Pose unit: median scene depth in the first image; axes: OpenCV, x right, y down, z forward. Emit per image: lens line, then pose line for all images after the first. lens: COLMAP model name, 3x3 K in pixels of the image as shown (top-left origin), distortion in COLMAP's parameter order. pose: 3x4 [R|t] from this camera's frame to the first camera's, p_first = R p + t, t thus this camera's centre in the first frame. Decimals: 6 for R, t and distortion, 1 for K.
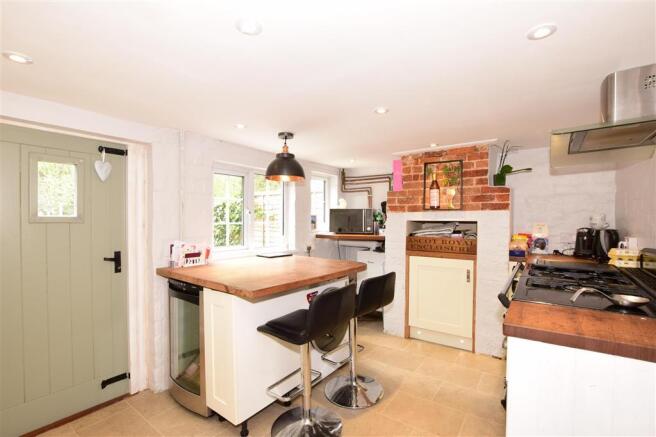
lens RADIAL K [[296.7, 0, 327.4], [0, 296.7, 220.8], [0, 0, 1]] dist [-0.037667, -0.000667]
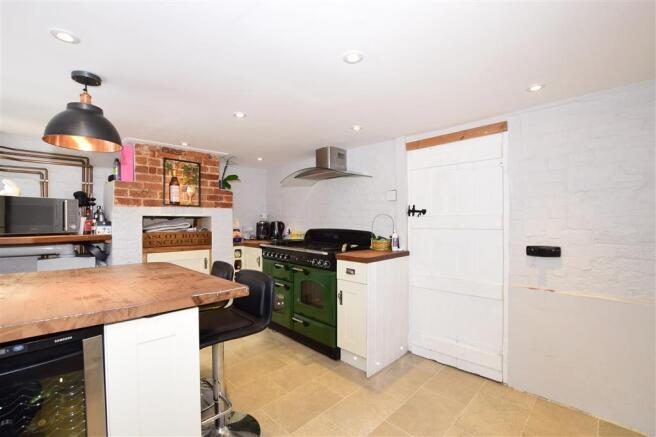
lens RADIAL K [[296.7, 0, 327.0], [0, 296.7, 219.9], [0, 0, 1]] dist [-0.037667, -0.000667]
pose [[0.145564, 0.000950, 0.989348, -0.574106], [0.006807, 0.999975, -0.001961, 0.019032], [-0.989325, 0.007020, 0.145554, 0.326144]]
